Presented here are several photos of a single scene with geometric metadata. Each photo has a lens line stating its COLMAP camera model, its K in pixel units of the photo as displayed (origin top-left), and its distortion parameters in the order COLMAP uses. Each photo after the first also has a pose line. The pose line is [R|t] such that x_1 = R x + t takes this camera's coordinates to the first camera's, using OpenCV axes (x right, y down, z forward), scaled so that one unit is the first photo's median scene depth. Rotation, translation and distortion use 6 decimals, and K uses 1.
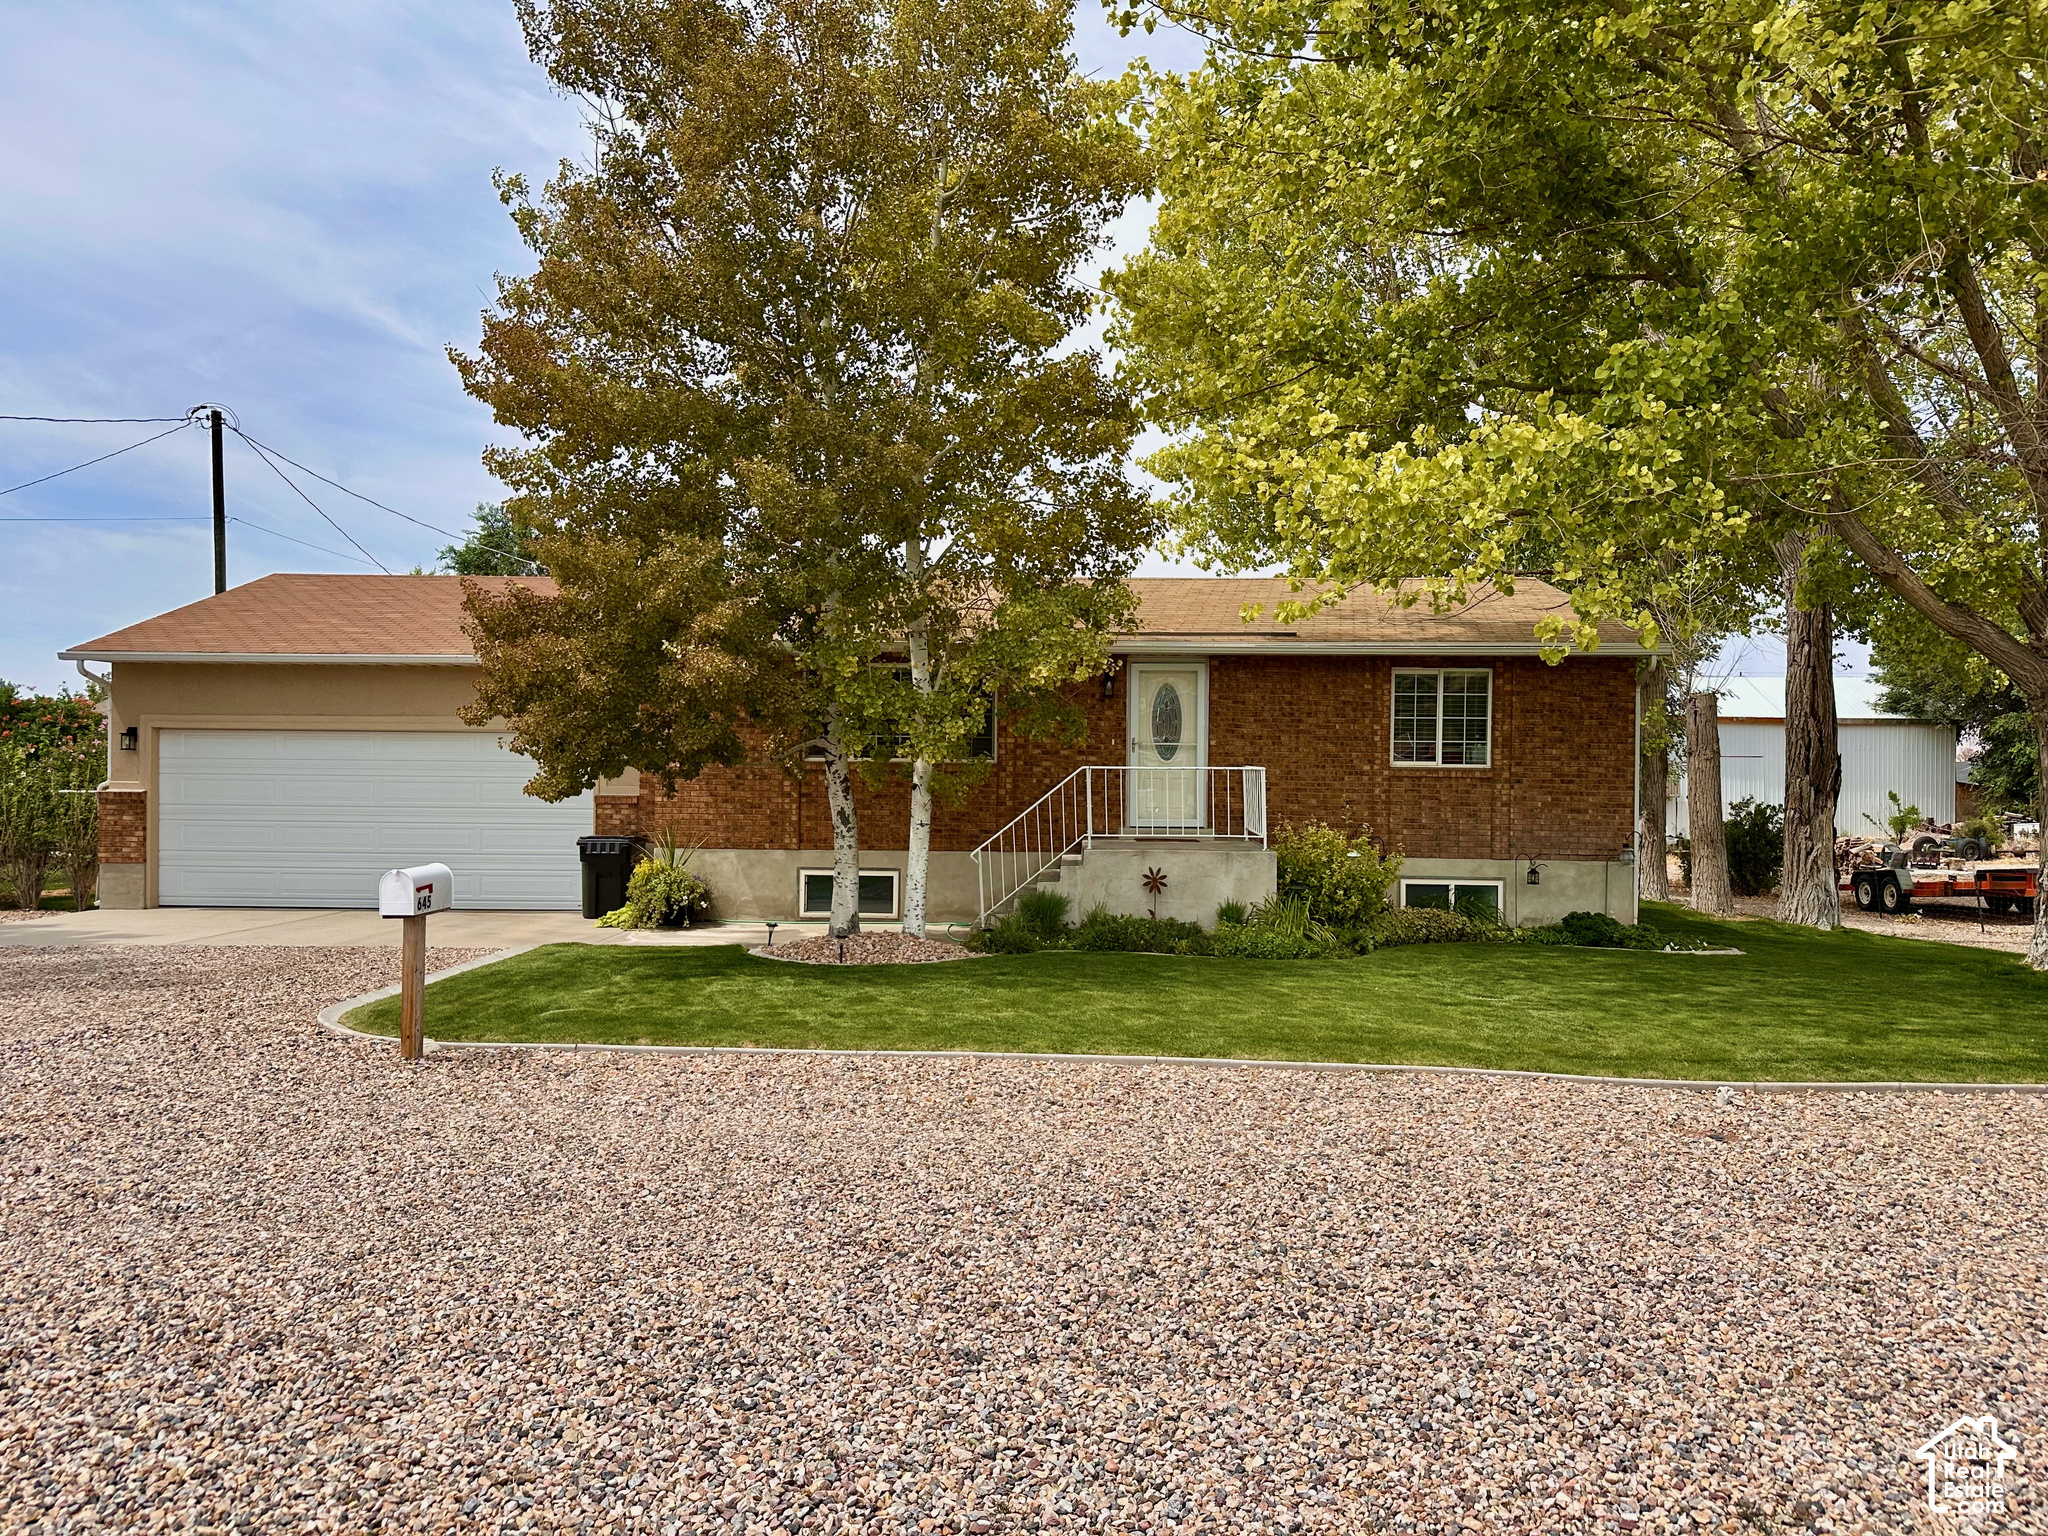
lens RADIAL K [[1464.6, 0, 1024.0], [0, 1464.6, 768.0], [0, 0, 1]] dist [0.084861, -0.112132]
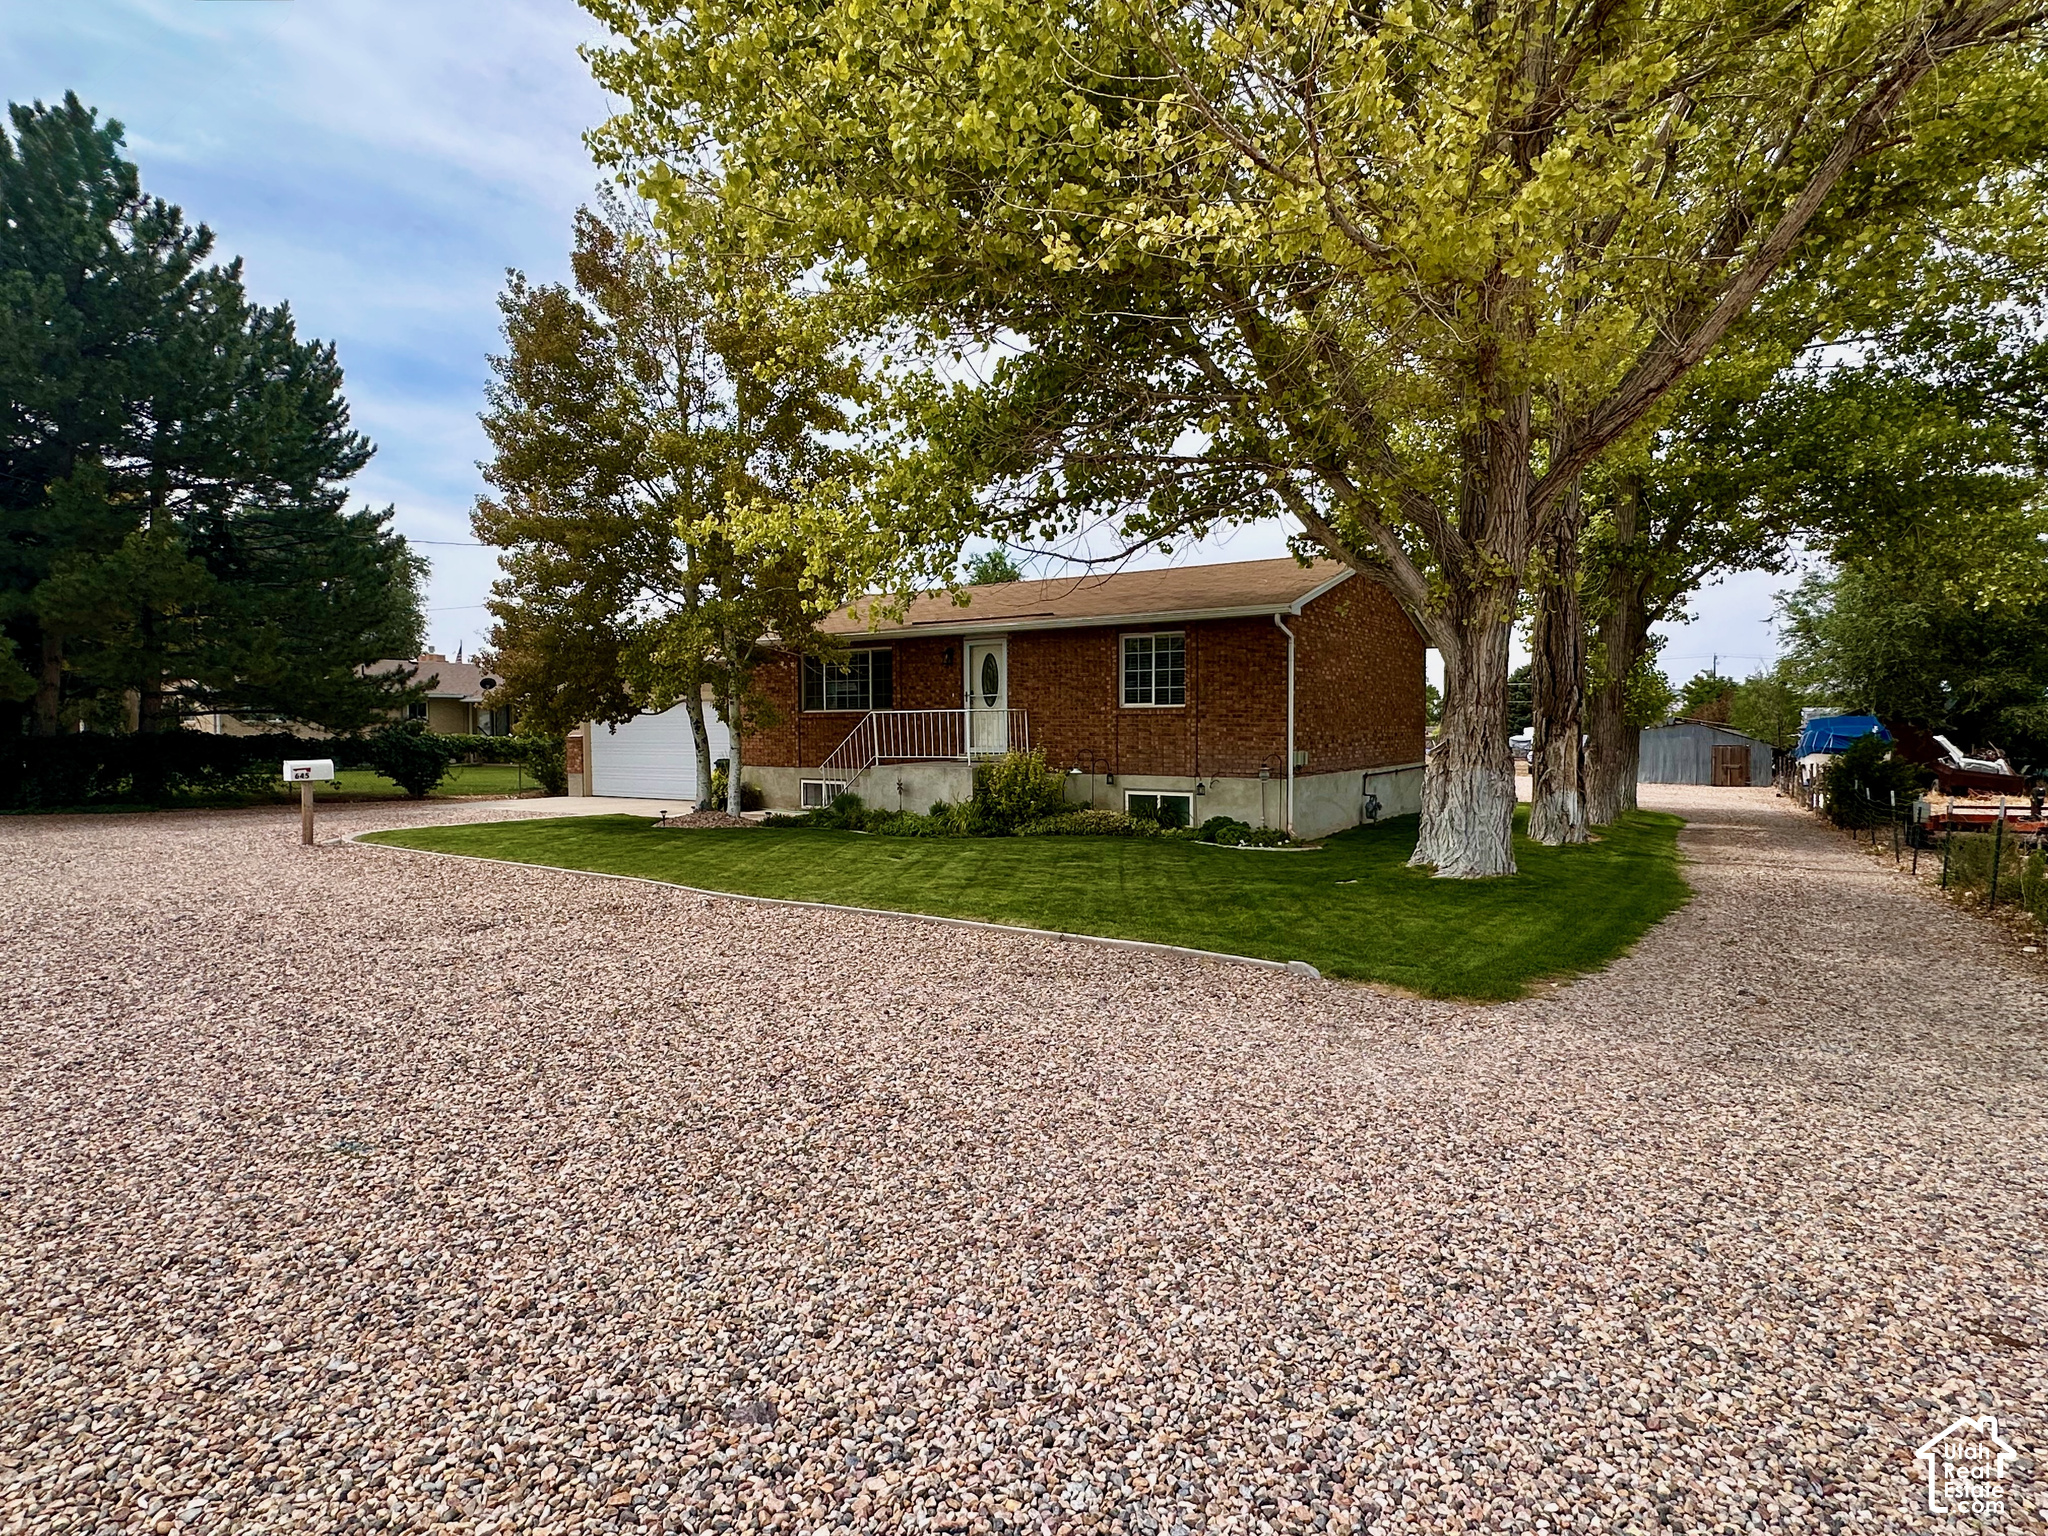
lens RADIAL K [[1119.7, 0, 1024.0], [0, 1119.7, 768.0], [0, 0, 1]] dist [0.000533, -0.056017]
pose [[0.850501, 0.005103, -0.525948, 0.906637], [0.014505, 0.999345, 0.033151, 0.024375], [0.525773, -0.035824, 0.849870, 0.103078]]
